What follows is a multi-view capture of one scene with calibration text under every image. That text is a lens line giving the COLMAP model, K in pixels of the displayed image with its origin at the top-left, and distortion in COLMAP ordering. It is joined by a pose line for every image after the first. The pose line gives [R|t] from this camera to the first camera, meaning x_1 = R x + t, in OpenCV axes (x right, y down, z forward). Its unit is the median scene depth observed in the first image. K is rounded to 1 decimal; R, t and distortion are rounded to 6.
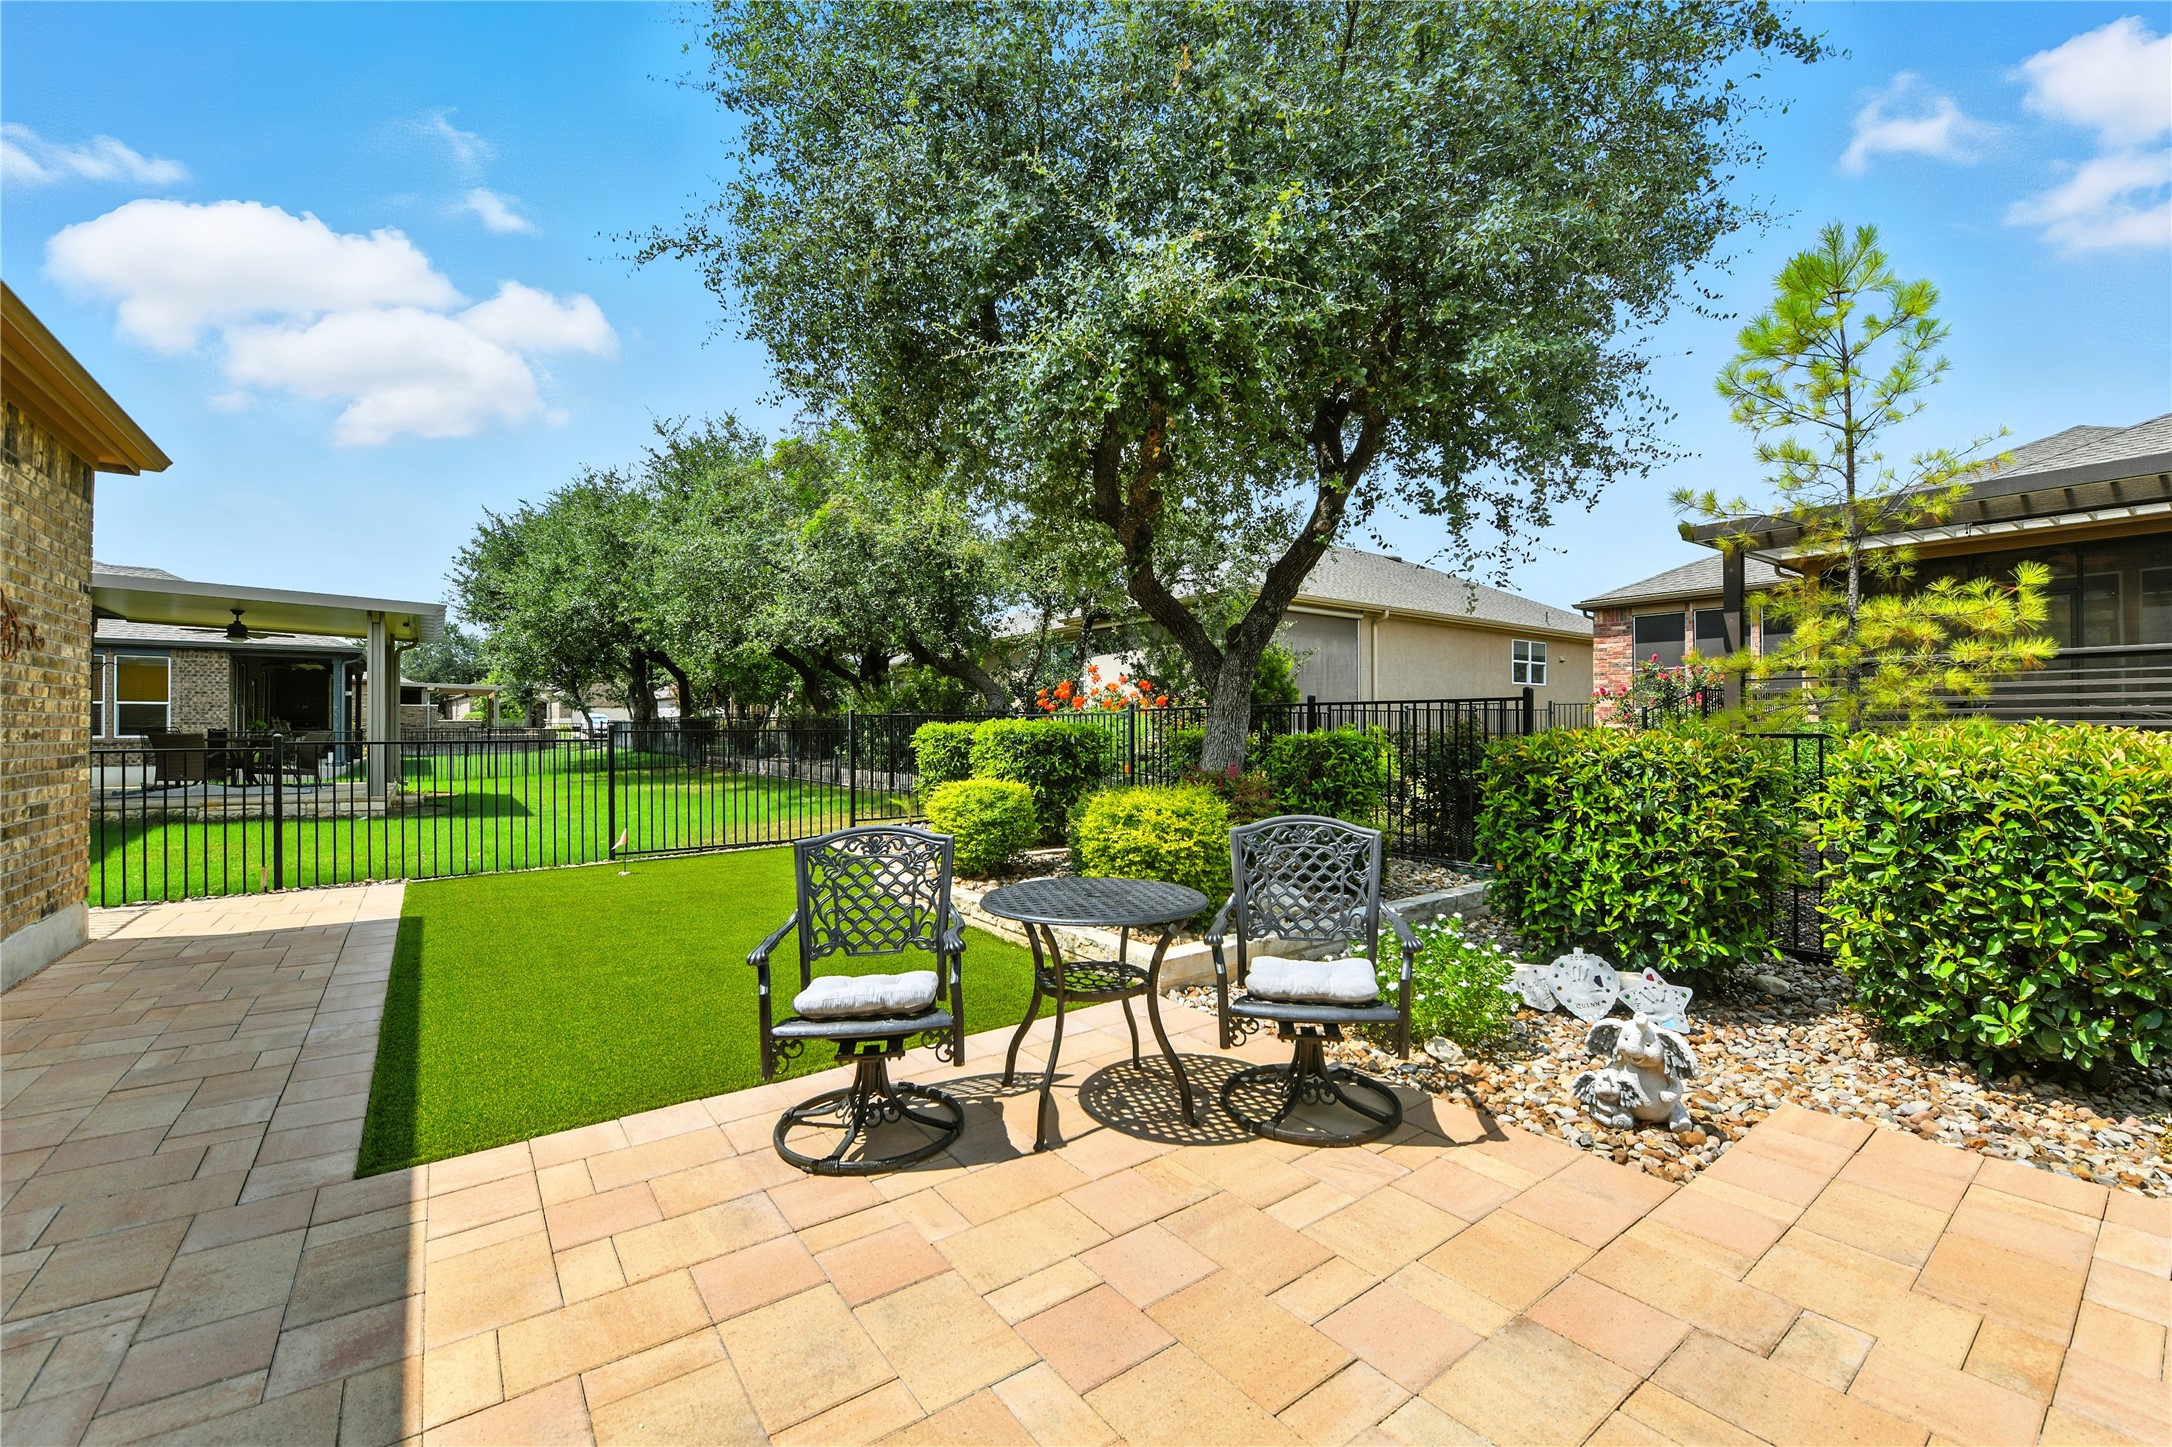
lens RADIAL K [[872.6, 0, 1116.3], [0, 872.6, 726.3], [0, 0, 1]] dist [-0.015284, -0.001430]
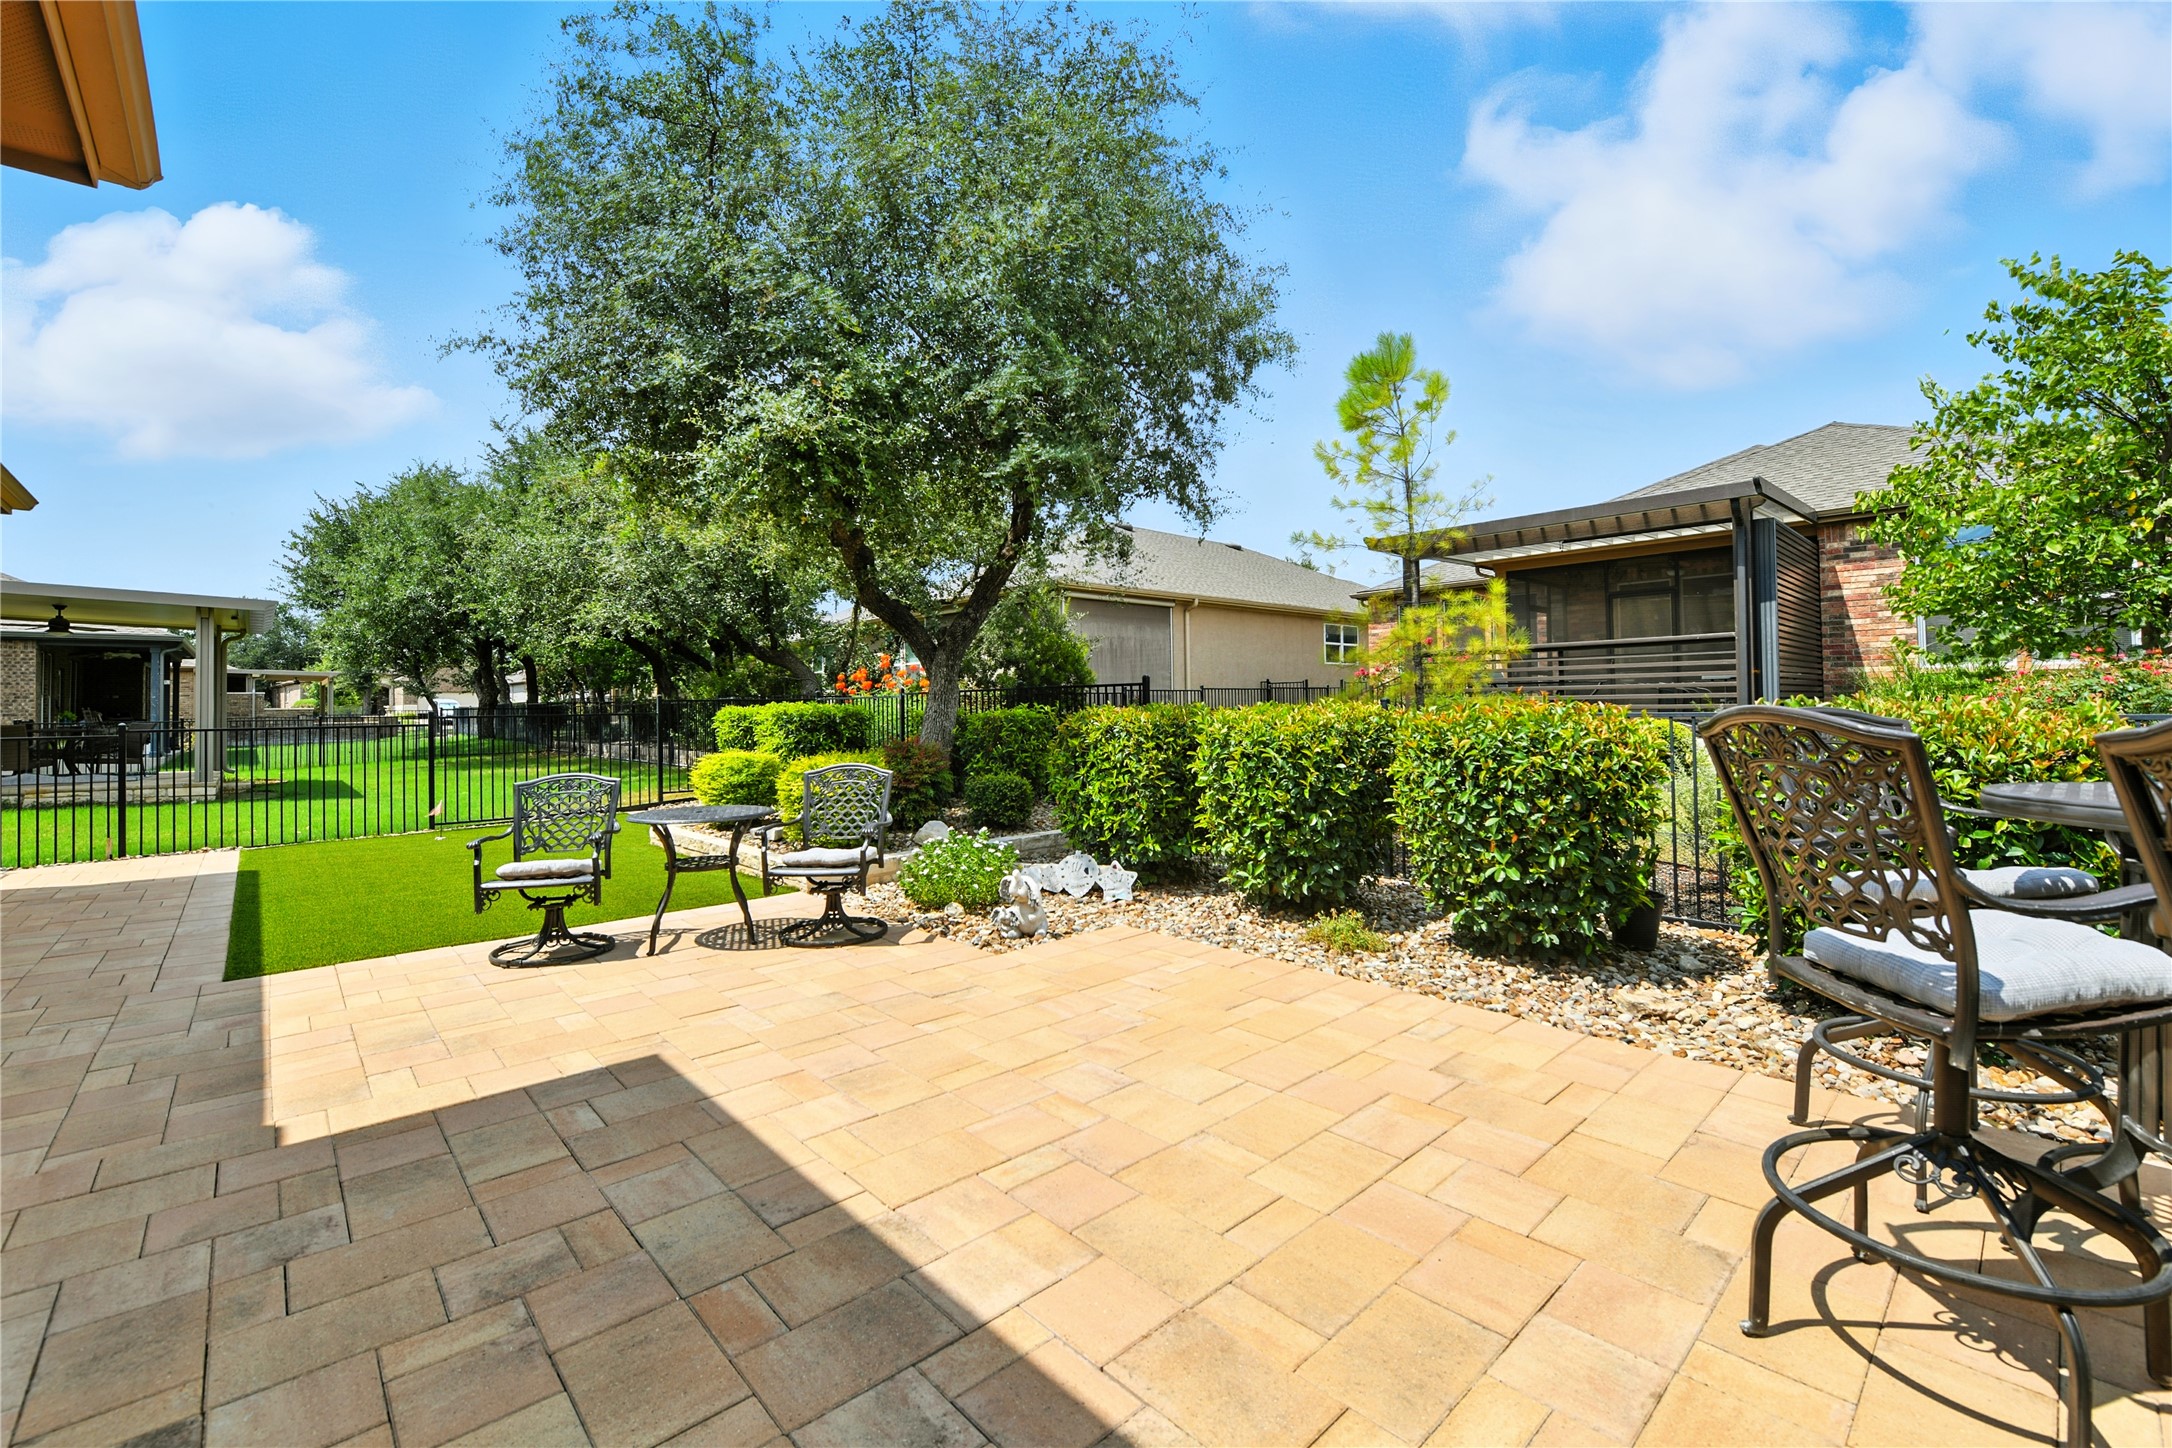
lens RADIAL K [[872.6, 0, 1095.0], [0, 872.6, 695.0], [0, 0, 1]] dist [-0.015284, -0.001430]
pose [[0.994627, -0.010849, 0.102954, 0.389843], [0.012039, 0.999868, -0.010939, -0.001527], [-0.102822, 0.012120, 0.994626, -0.514309]]
